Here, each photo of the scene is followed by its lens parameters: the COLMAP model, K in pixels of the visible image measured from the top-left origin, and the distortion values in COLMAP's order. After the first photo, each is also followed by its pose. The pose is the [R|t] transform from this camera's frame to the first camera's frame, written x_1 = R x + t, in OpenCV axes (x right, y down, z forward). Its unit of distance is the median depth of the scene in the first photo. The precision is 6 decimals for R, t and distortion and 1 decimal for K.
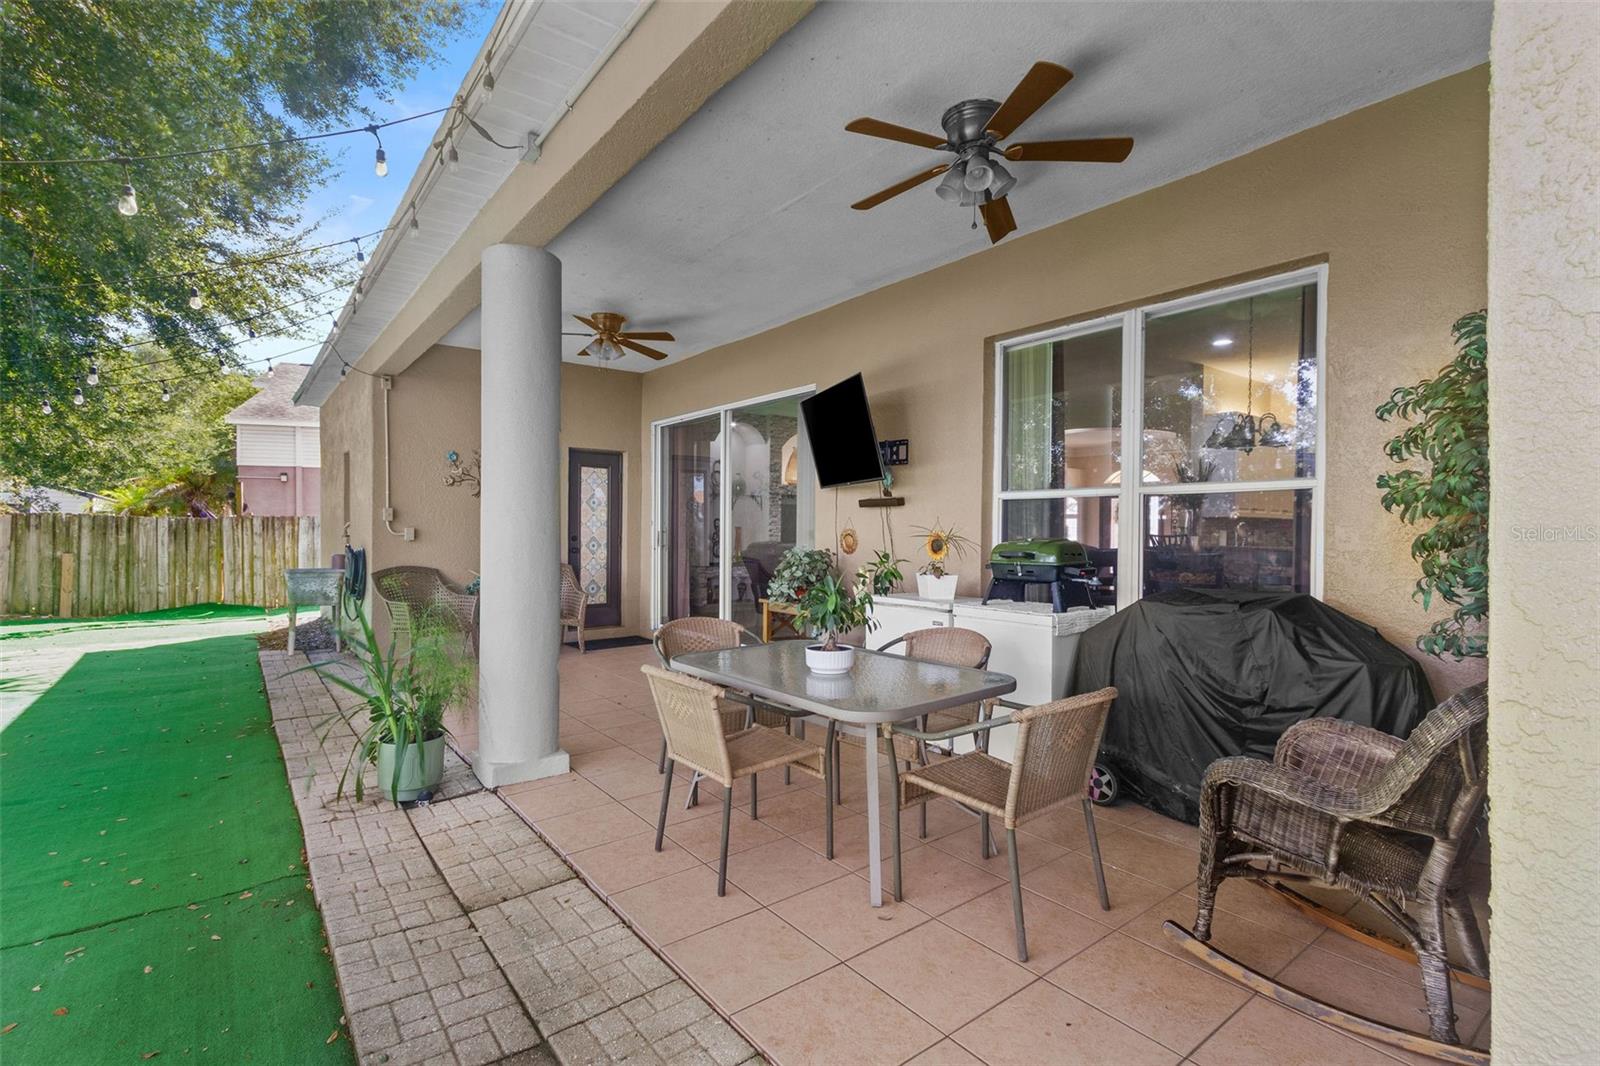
lens RADIAL K [[746.7, 0, 784.1], [0, 746.7, 535.3], [0, 0, 1]] dist [0.004405, -0.000663]
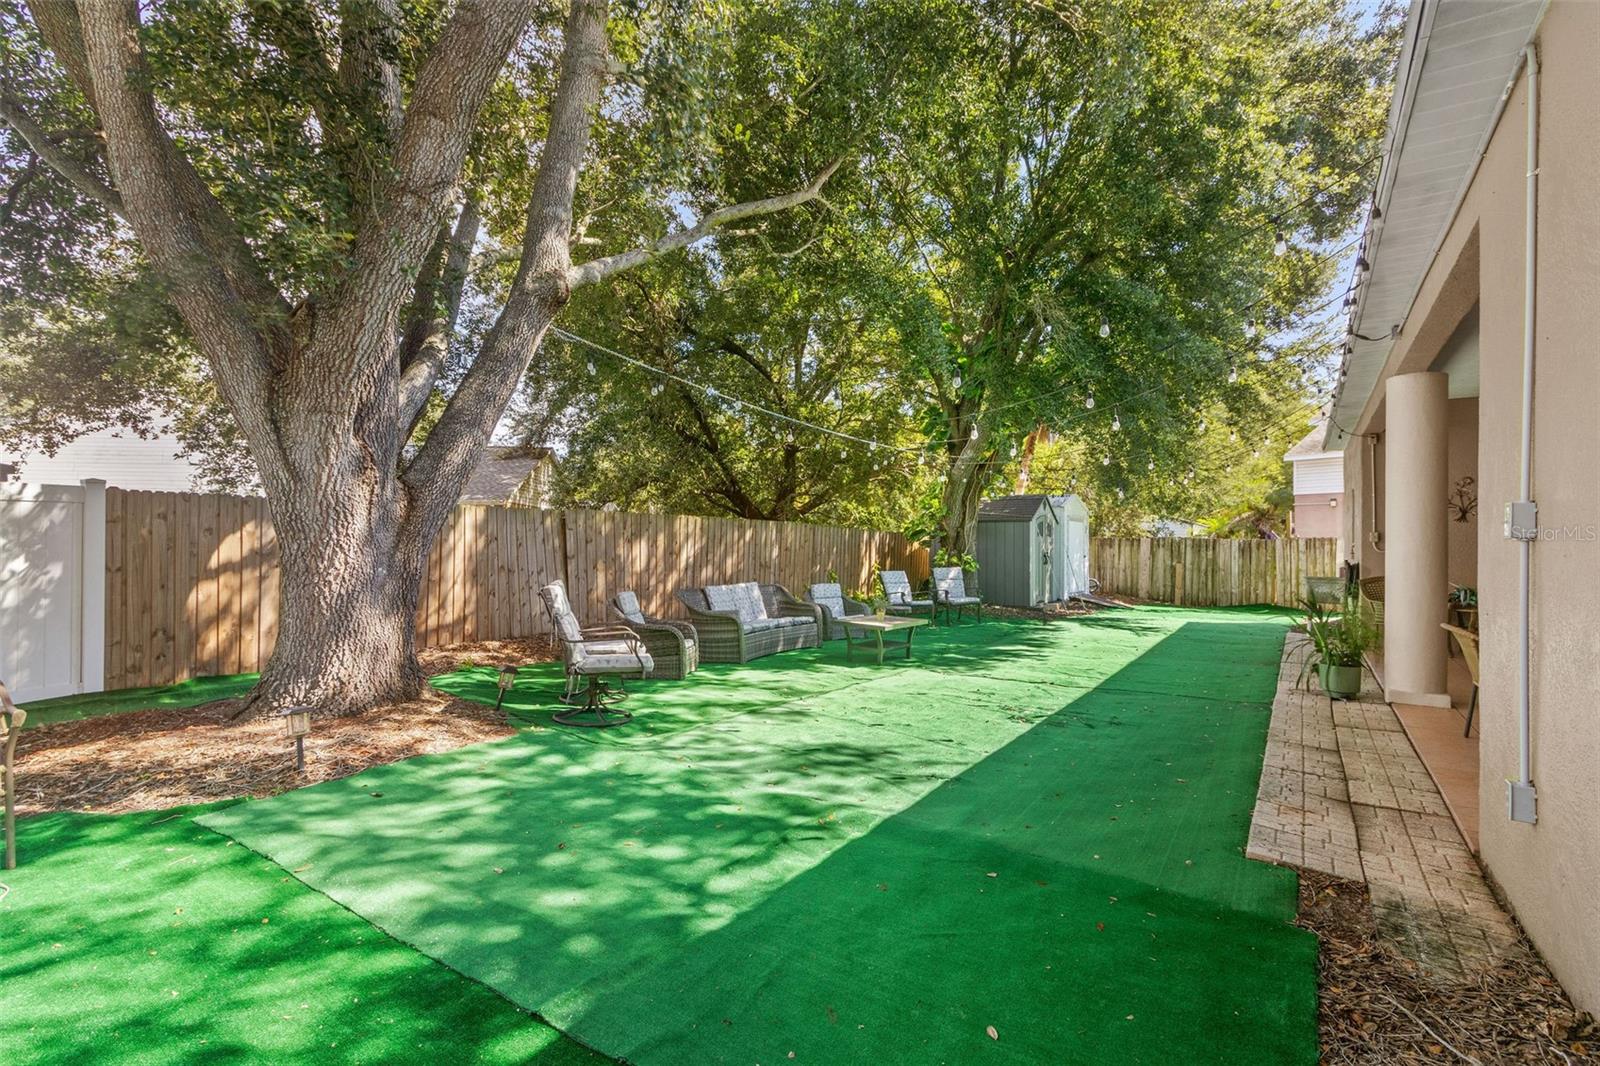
lens RADIAL K [[746.7, 0, 784.1], [0, 746.7, 535.3], [0, 0, 1]] dist [0.004405, -0.000663]
pose [[0.317939, -0.012258, -0.948032, 0.231696], [-0.012305, 0.999779, -0.017053, 0.002824], [0.948031, 0.017088, 0.317718, -0.246149]]
